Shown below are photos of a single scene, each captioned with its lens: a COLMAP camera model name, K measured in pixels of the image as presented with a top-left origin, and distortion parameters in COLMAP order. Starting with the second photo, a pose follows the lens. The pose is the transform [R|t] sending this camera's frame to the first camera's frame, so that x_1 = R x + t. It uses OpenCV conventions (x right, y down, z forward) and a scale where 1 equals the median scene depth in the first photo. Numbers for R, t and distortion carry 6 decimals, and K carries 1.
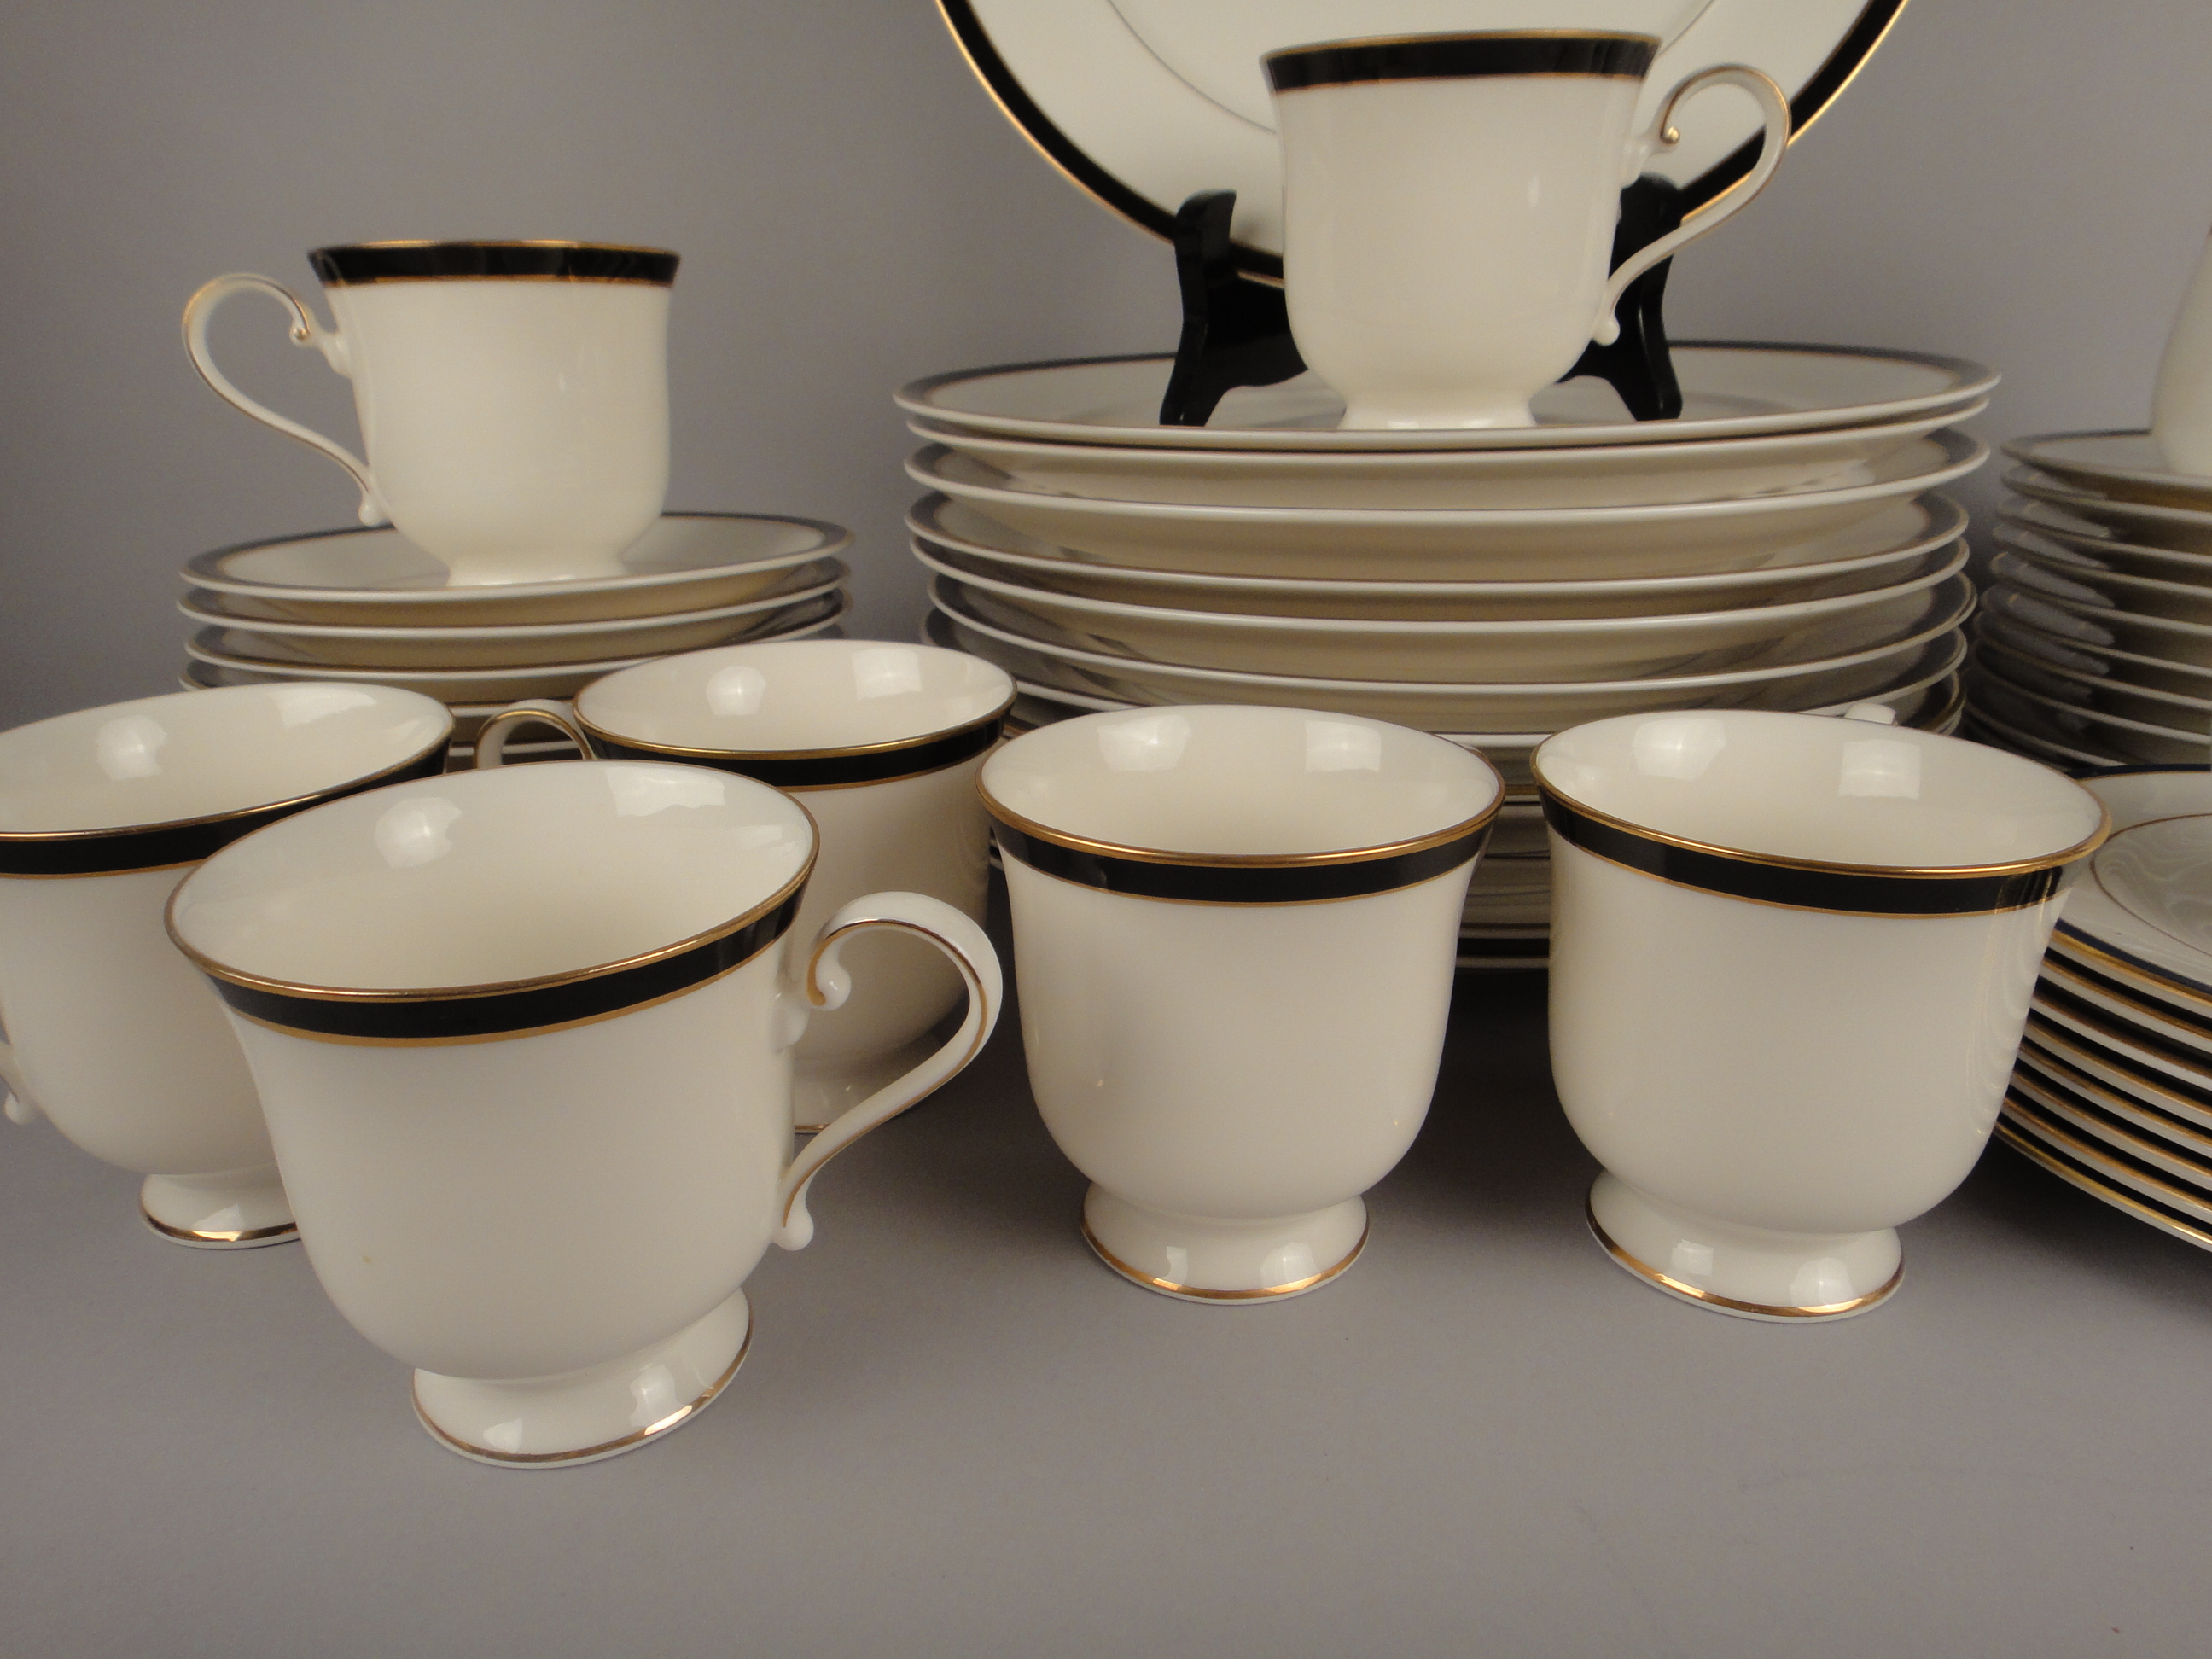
lens RADIAL K [[1796.9, 0, 1145.3], [0, 1796.9, 831.2], [0, 0, 1]] dist [0.013509, -0.009879]
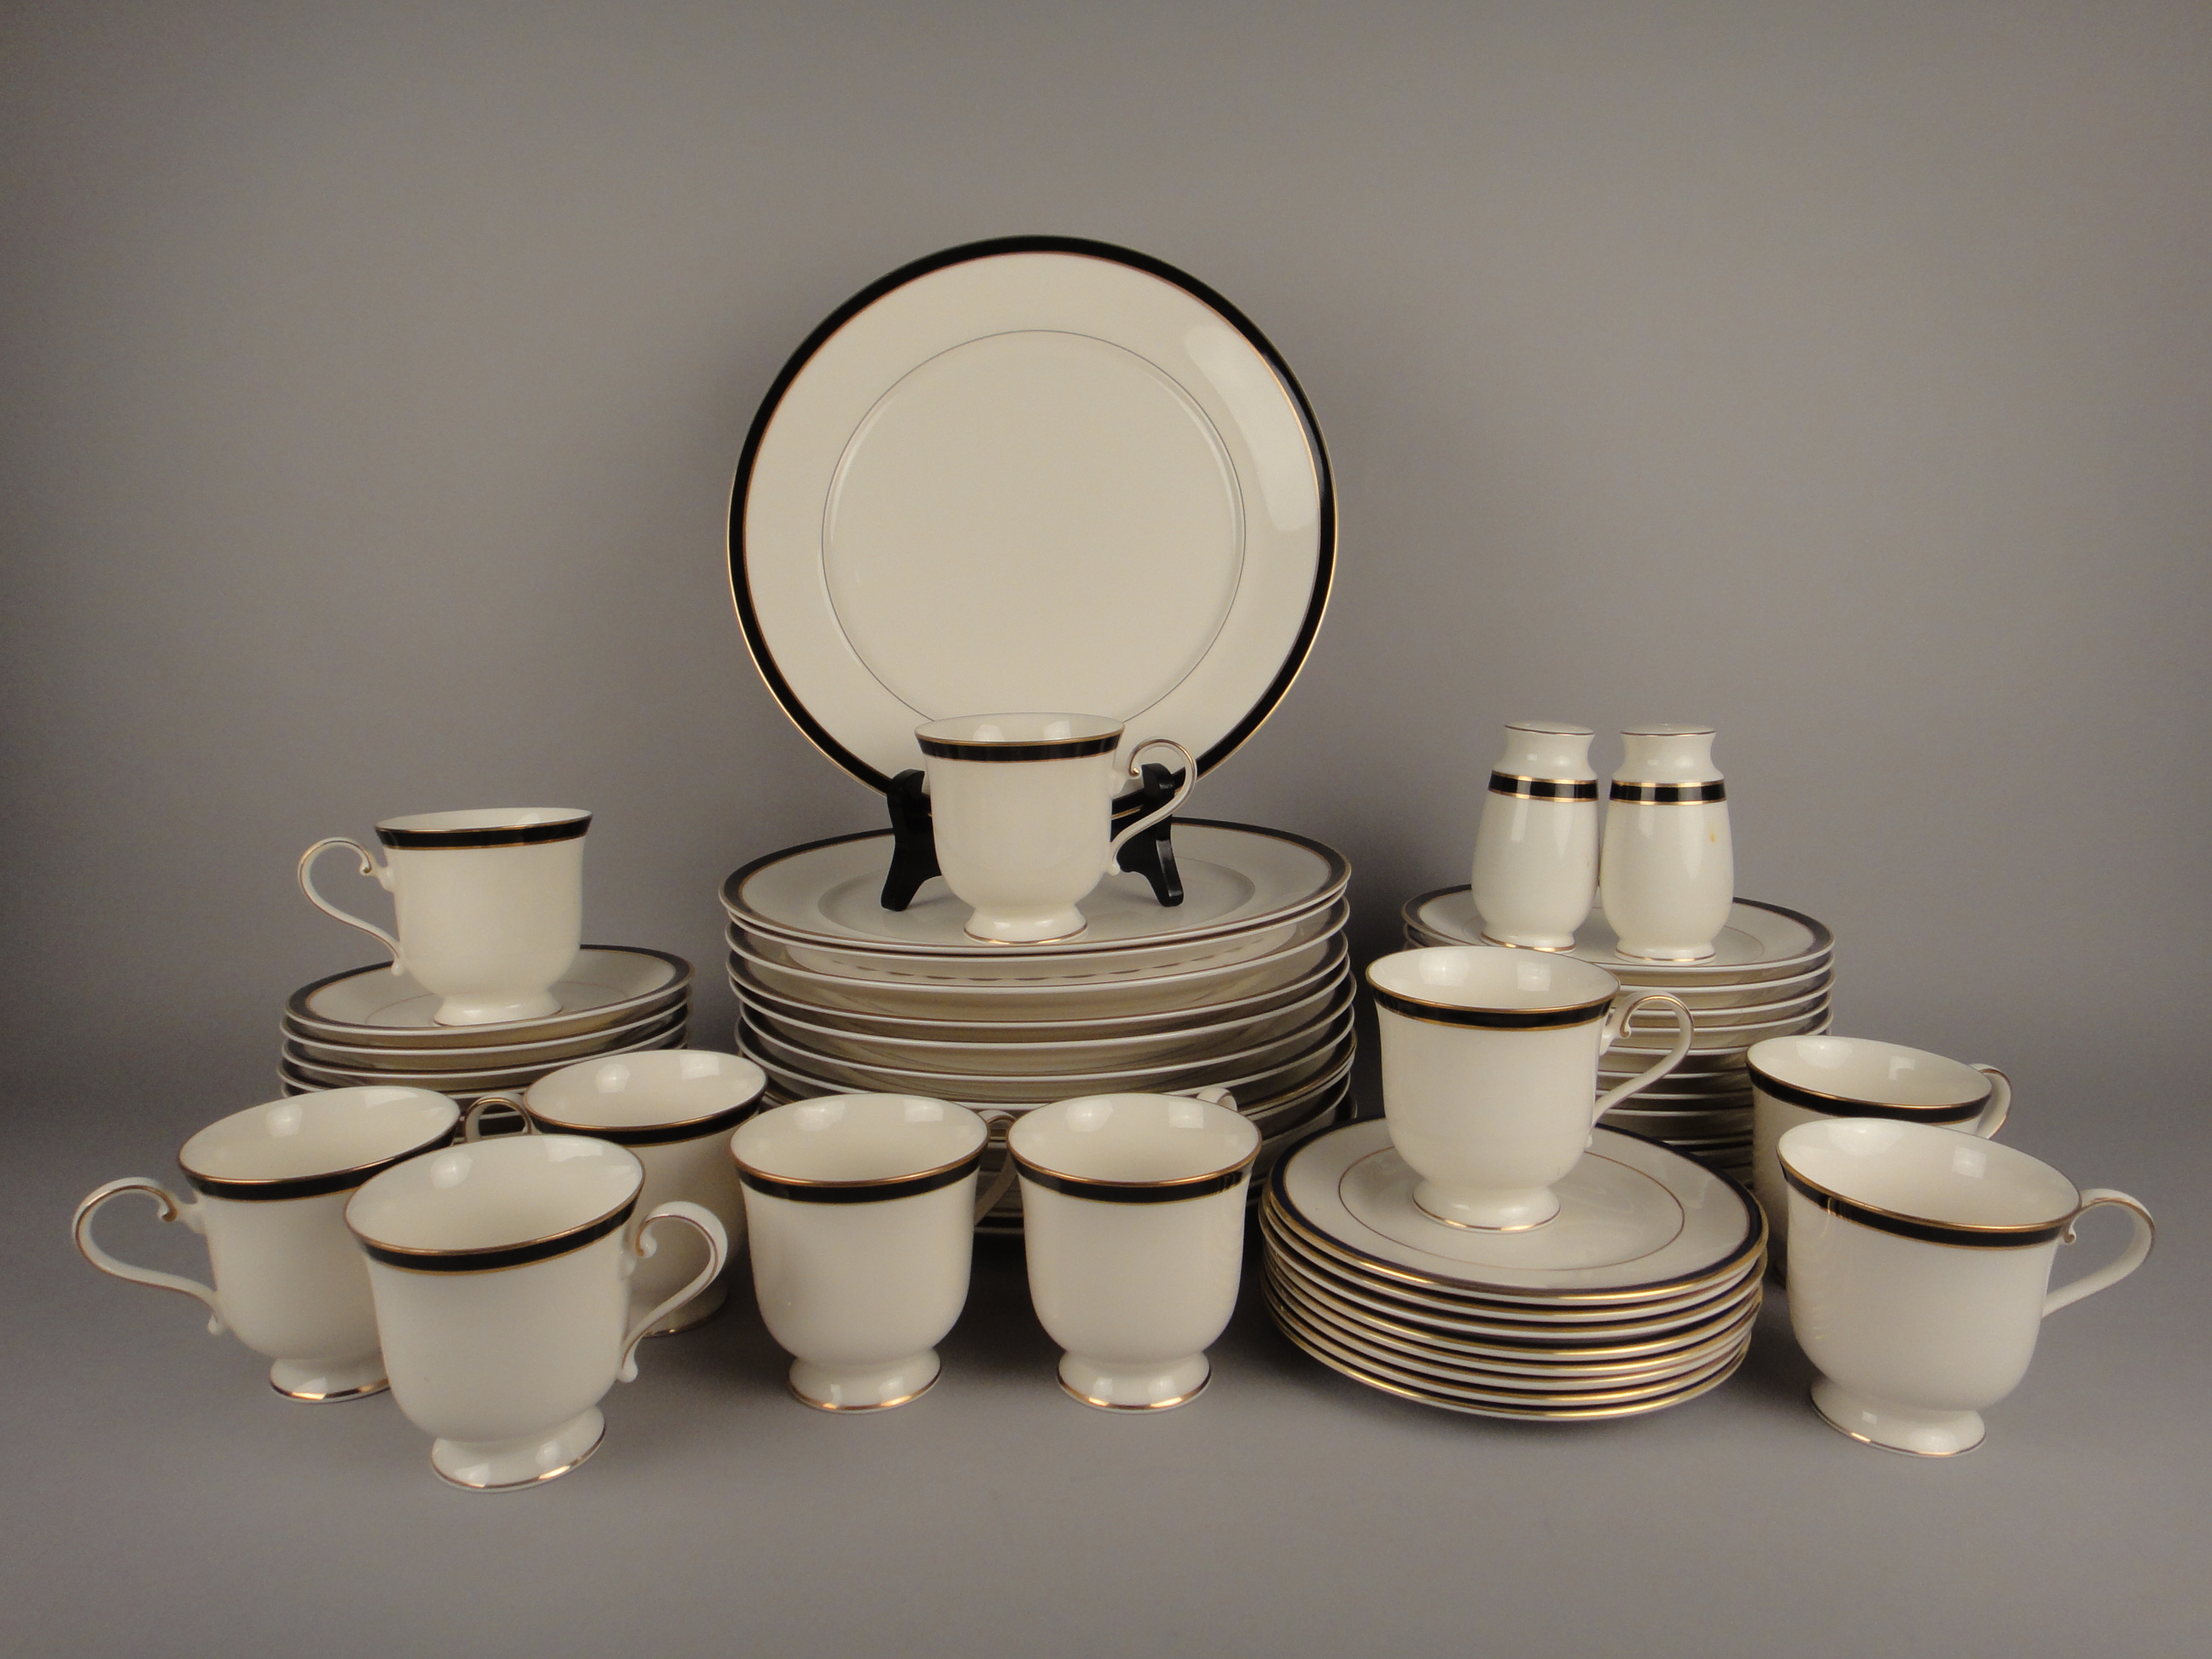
lens RADIAL K [[1670.3, 0, 1119.1], [0, 1670.3, 839.4], [0, 0, 1]] dist [0.004381, 0.000631]
pose [[0.998367, -0.003497, 0.057021, 0.207050], [0.012742, 0.986614, -0.162576, -0.045854], [-0.055689, 0.163037, 0.985047, -0.806665]]
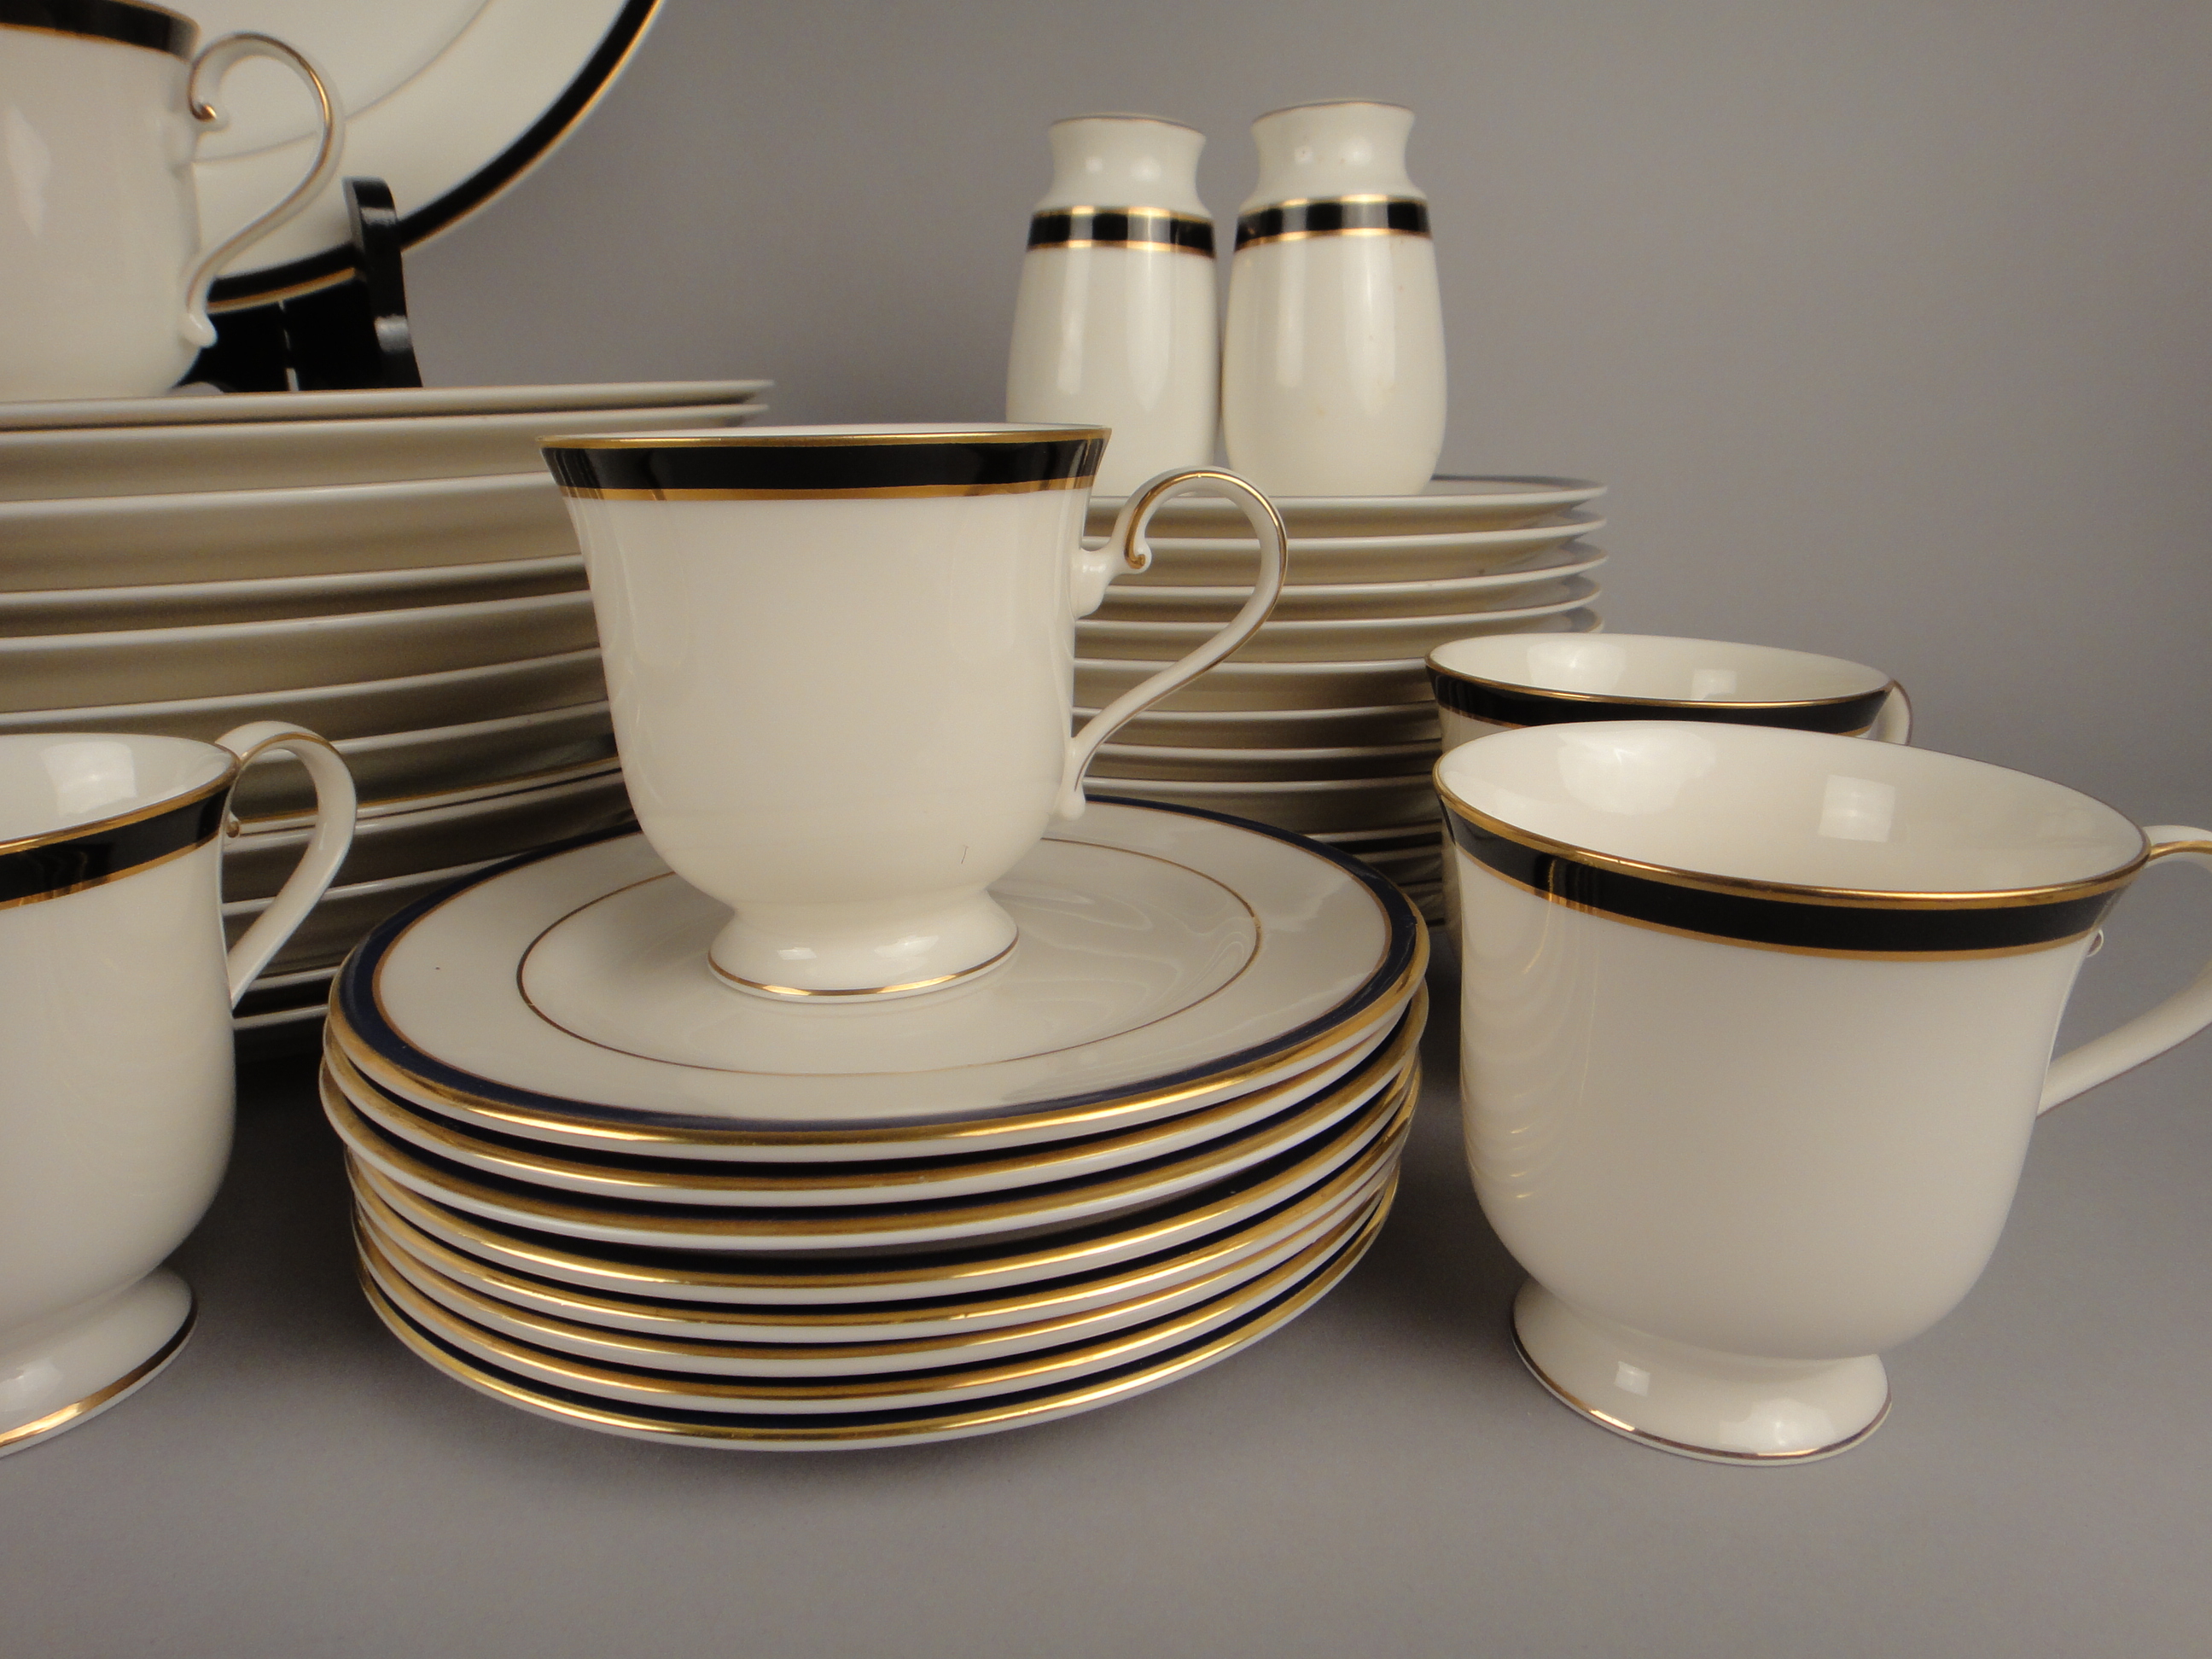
lens RADIAL K [[1796.9, 0, 1101.6], [0, 1796.9, 827.3], [0, 0, 1]] dist [0.013509, -0.009879]
pose [[0.987565, -0.041330, 0.151680, 0.686879], [0.050882, 0.996922, -0.059643, 0.057448], [-0.148748, 0.066619, 0.986629, 0.094931]]
